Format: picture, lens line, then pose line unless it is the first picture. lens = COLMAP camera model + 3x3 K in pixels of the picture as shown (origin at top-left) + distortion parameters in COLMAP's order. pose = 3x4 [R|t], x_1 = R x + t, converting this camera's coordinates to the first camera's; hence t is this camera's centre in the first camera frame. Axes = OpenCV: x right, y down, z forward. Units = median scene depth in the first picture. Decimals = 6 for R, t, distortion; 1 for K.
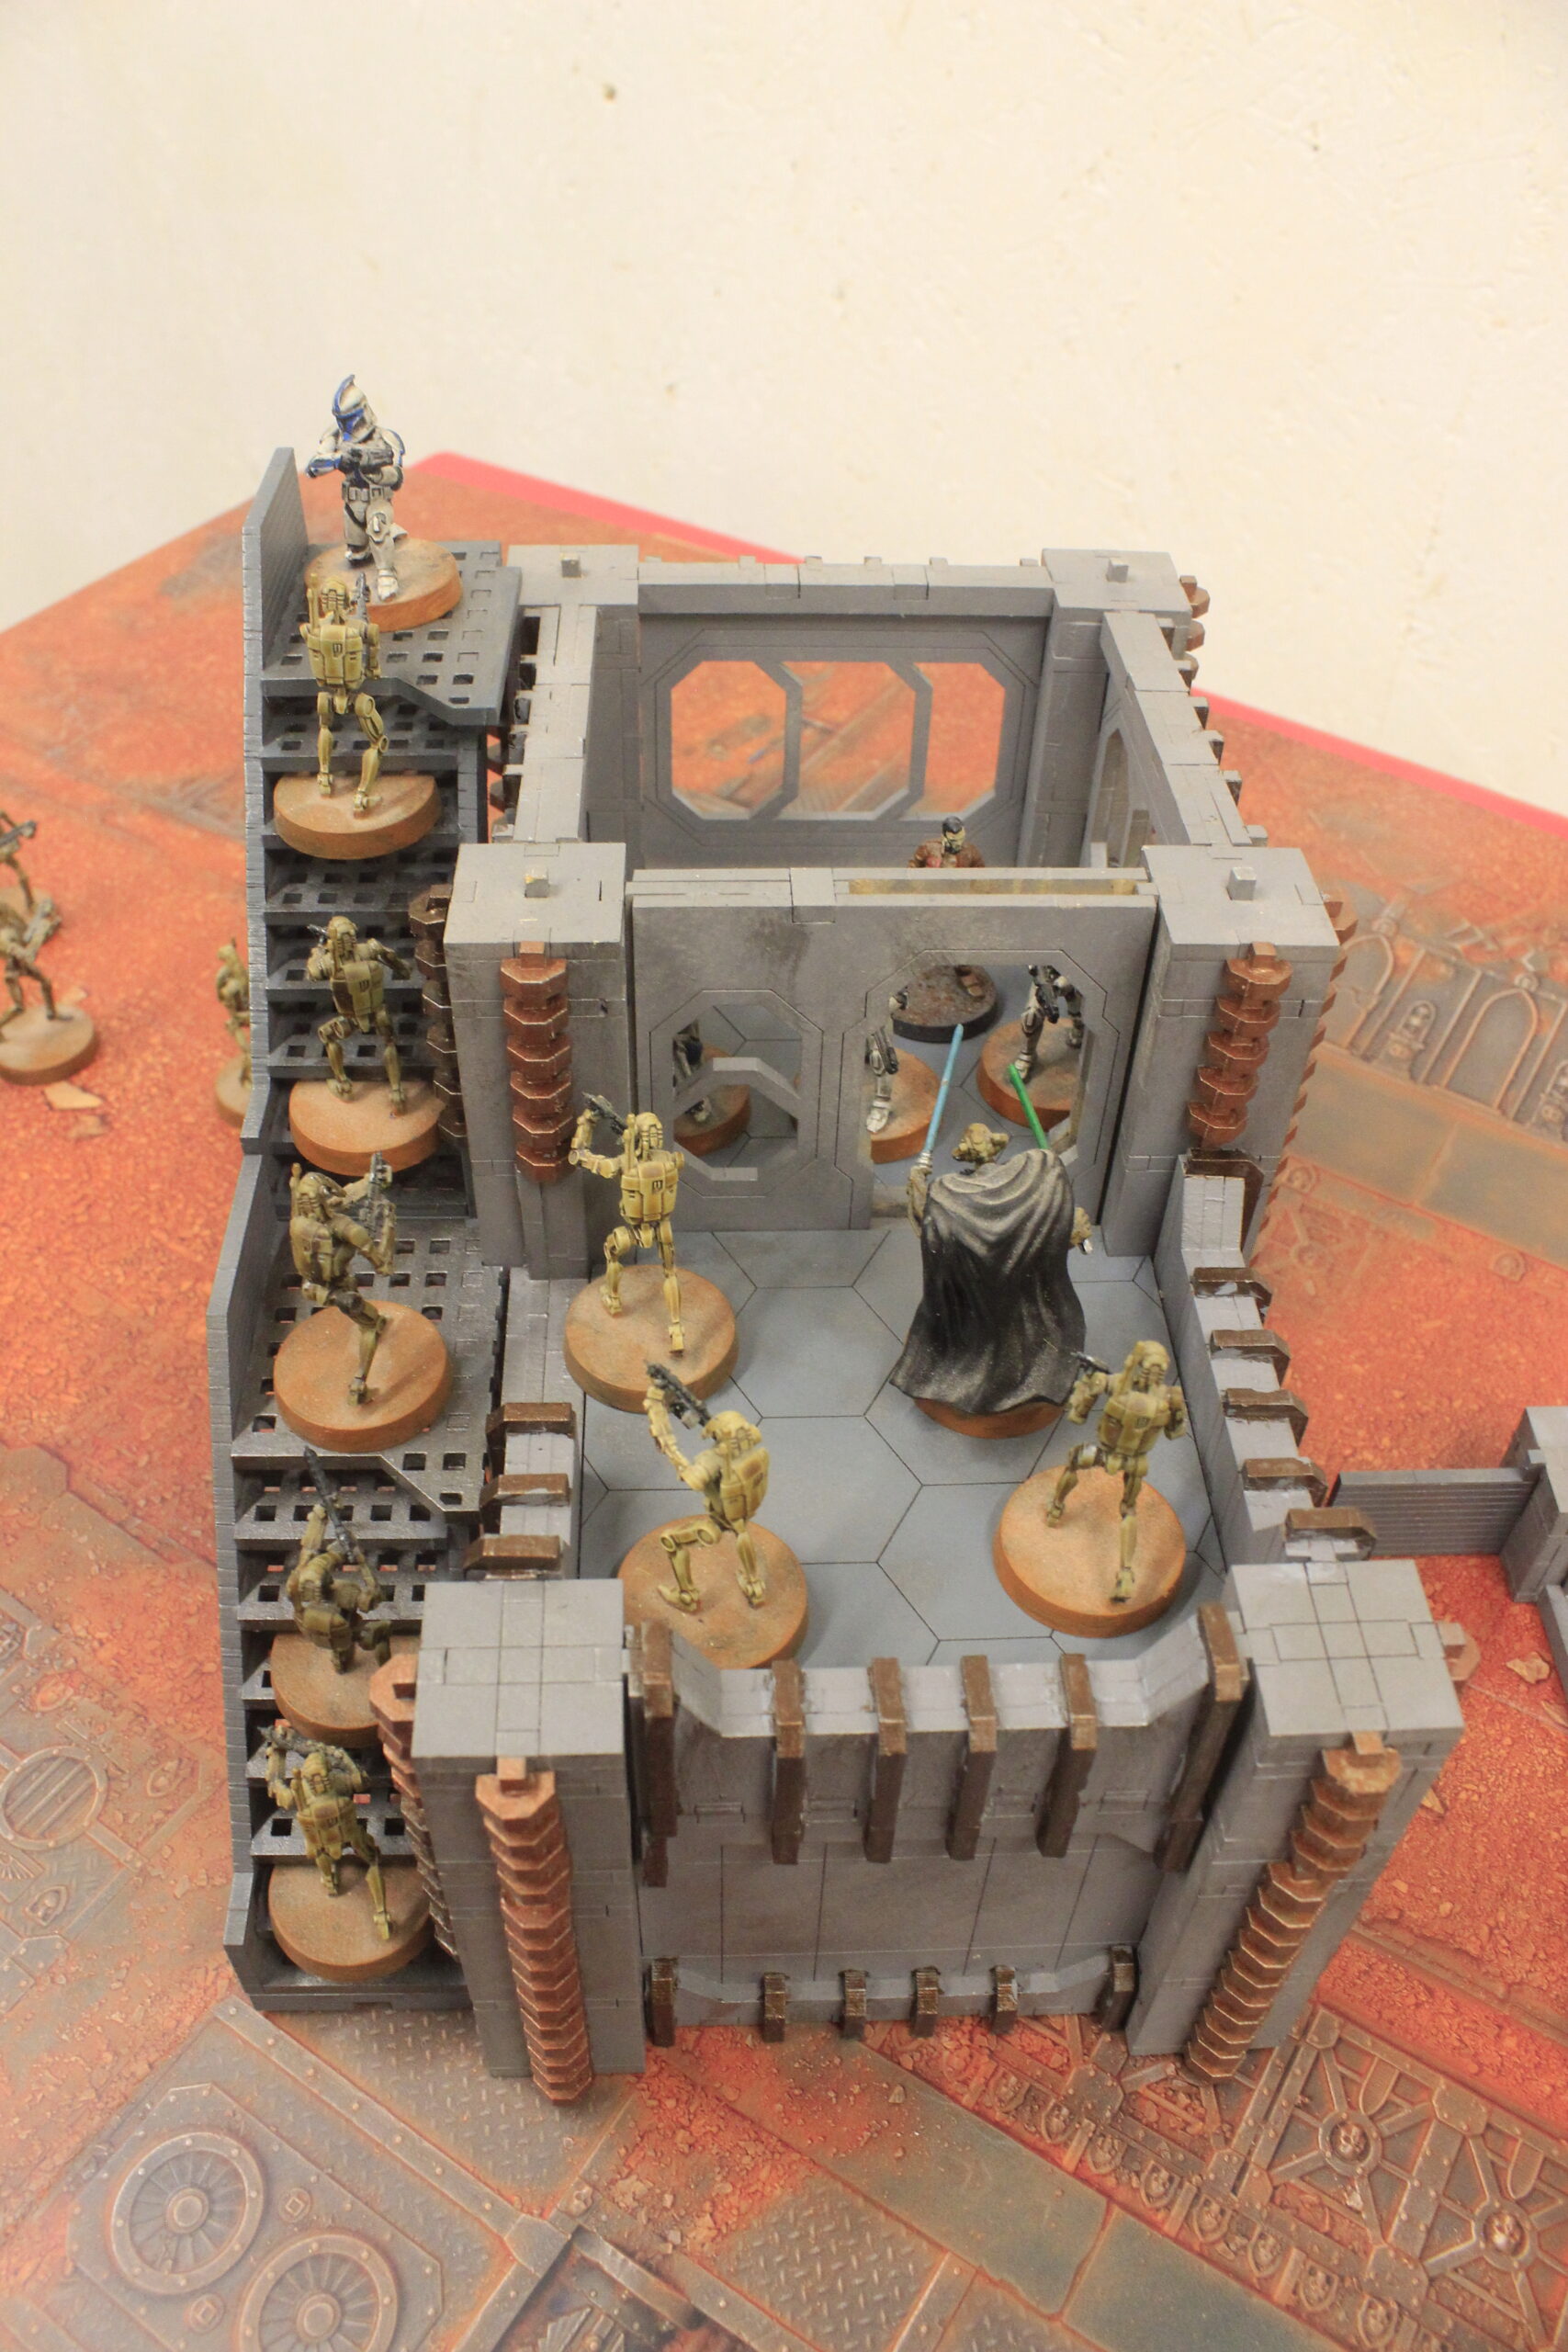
lens RADIAL K [[1884.0, 0, 747.8], [0, 1884.0, 1187.7], [0, 0, 1]] dist [-0.180166, 0.136029]
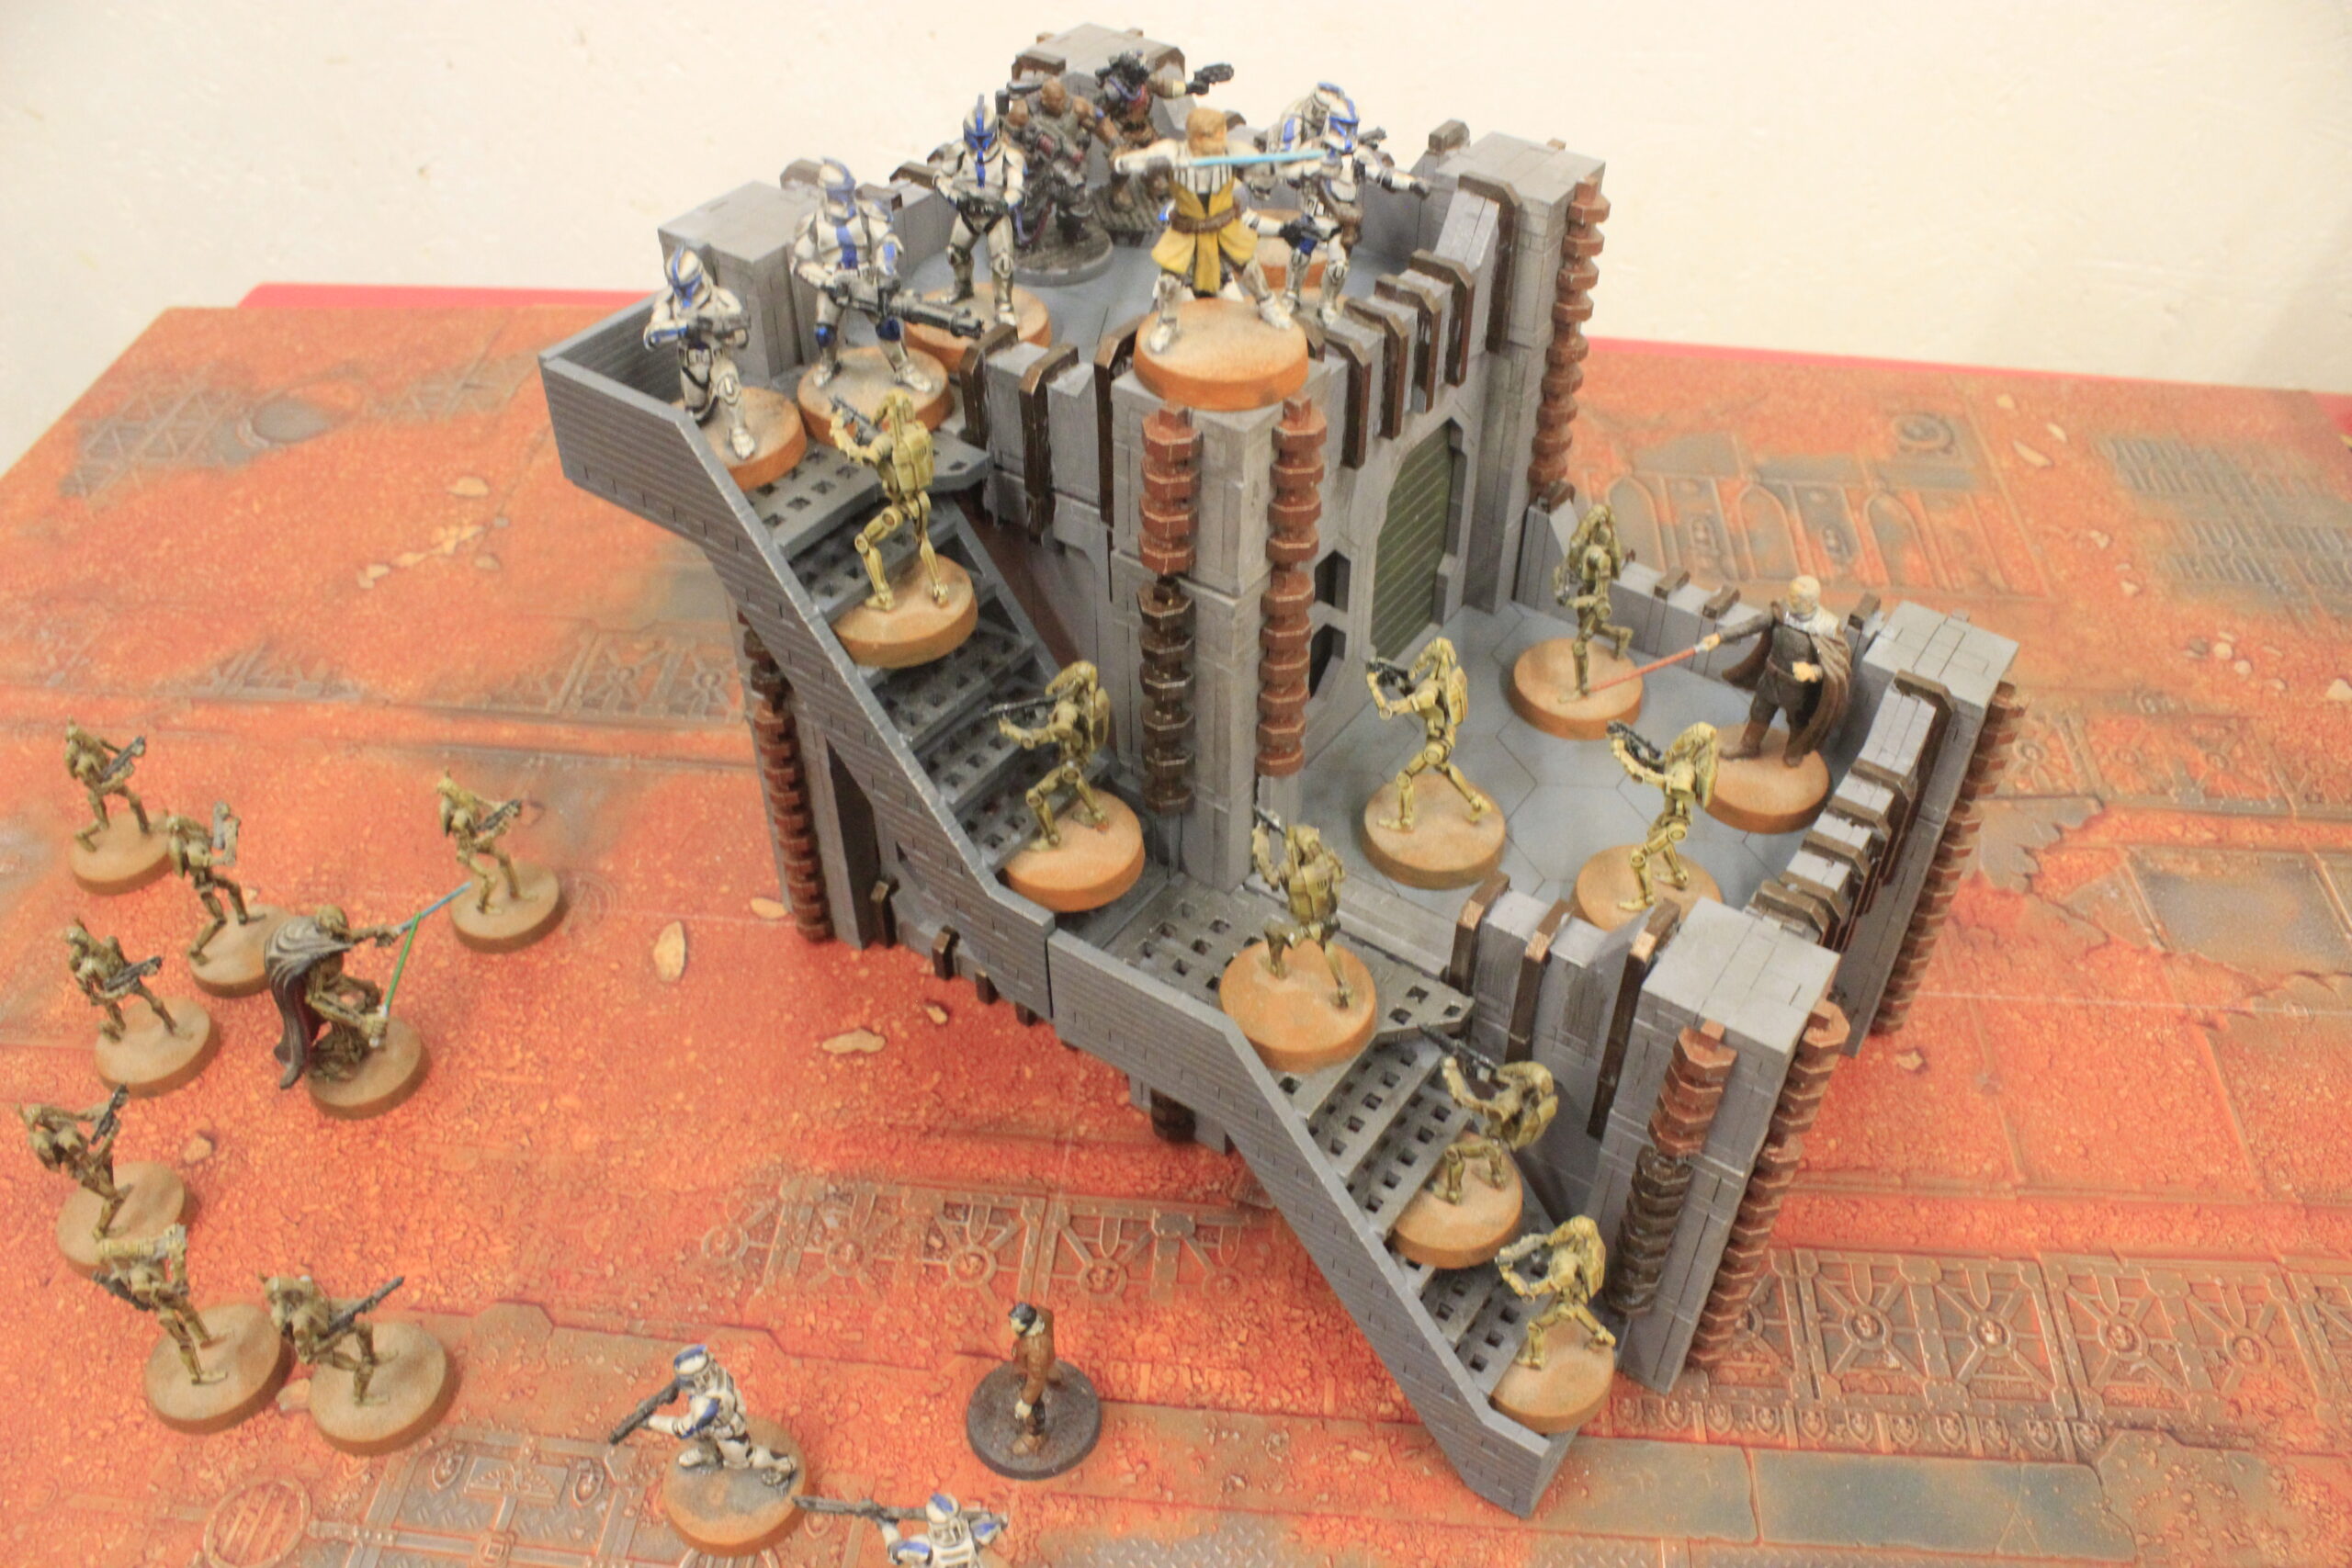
lens RADIAL K [[1876.5, 0, 1171.6], [0, 1876.5, 831.1], [0, 0, 1]] dist [-0.179245, 0.140072]
pose [[0.882728, -0.337395, 0.327042, -0.353170], [0.341957, 0.938621, 0.045349, -0.020872], [-0.322269, 0.071804, 0.943921, -0.071283]]
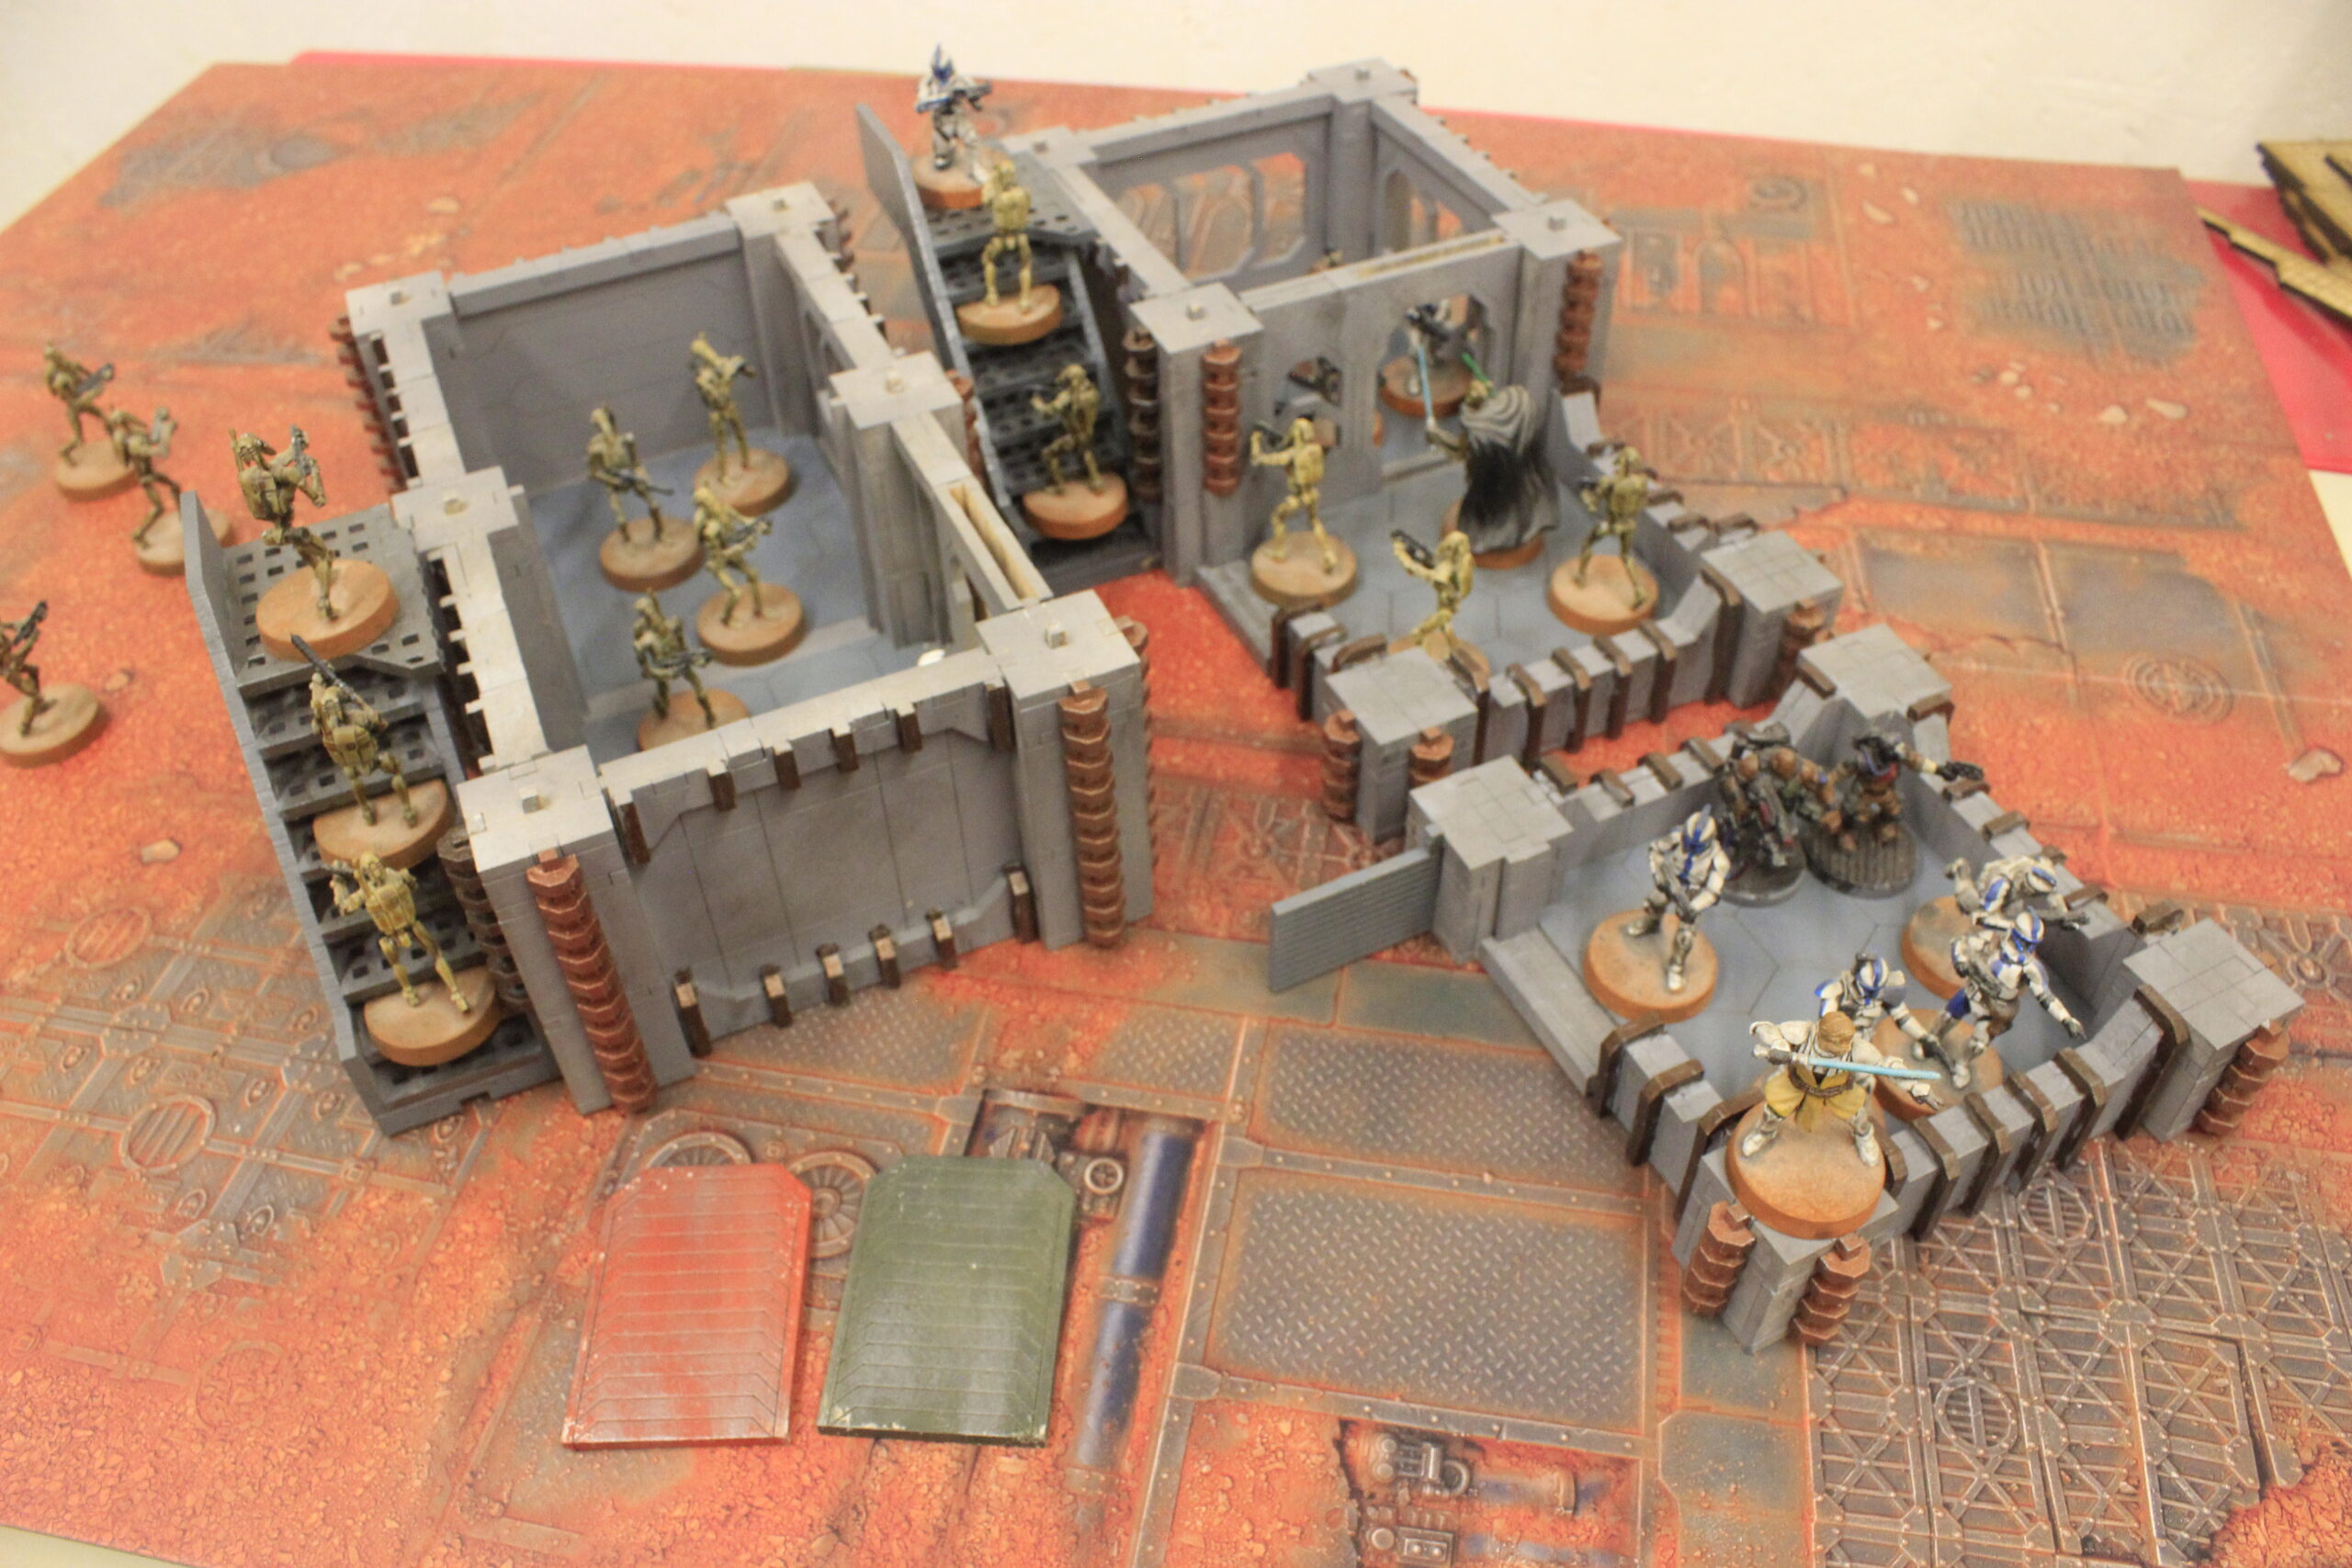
lens RADIAL K [[1884.0, 0, 1178.4], [0, 1884.0, 842.6], [0, 0, 1]] dist [-0.180166, 0.136029]
pose [[0.922709, -0.301324, 0.240440, -0.203515], [0.295546, 0.953402, 0.060638, 0.306482], [-0.247508, 0.015110, 0.968768, -0.323656]]
